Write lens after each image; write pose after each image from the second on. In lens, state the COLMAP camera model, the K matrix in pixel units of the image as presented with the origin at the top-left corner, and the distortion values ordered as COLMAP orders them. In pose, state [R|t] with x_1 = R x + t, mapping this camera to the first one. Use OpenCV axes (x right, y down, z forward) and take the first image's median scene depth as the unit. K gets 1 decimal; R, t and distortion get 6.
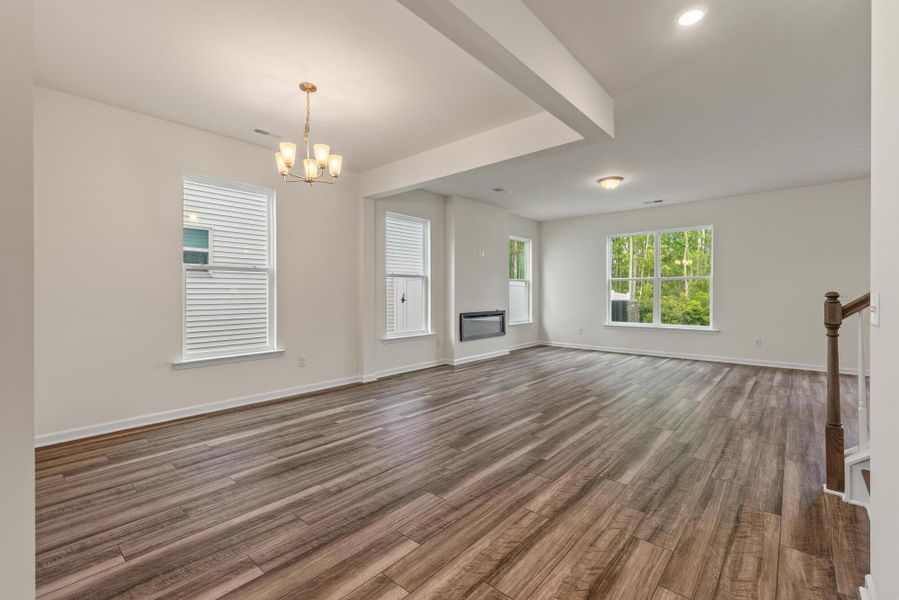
lens RADIAL K [[389.7, 0, 453.8], [0, 389.7, 292.1], [0, 0, 1]] dist [-0.002636, -0.000422]
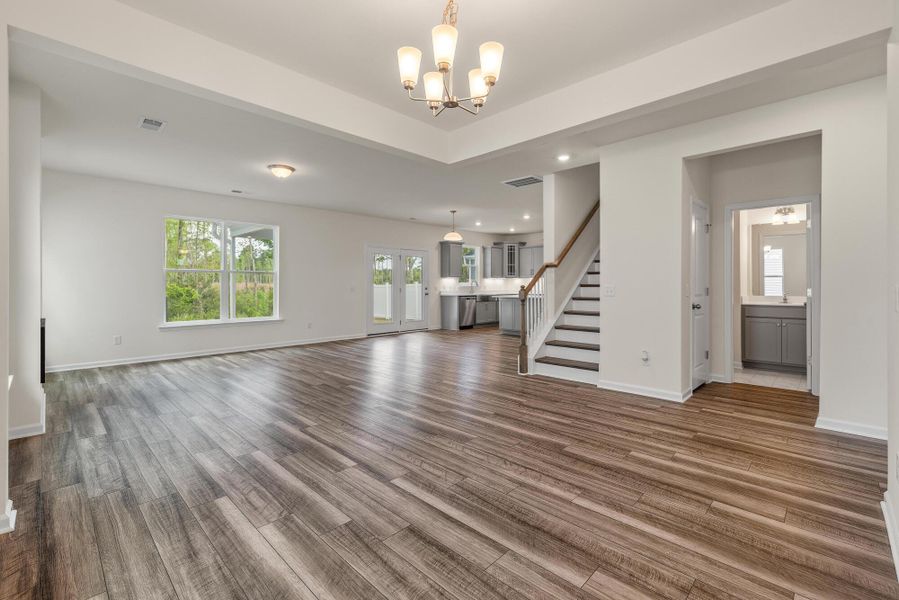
lens RADIAL K [[412.7, 0, 440.5], [0, 412.7, 280.8], [0, 0, 1]] dist [-0.000928, -0.000606]
pose [[0.051858, 0.010841, 0.998596, -1.326848], [0.002094, 0.999938, -0.010964, 0.005426], [-0.998652, 0.002660, 0.051832, 1.273684]]
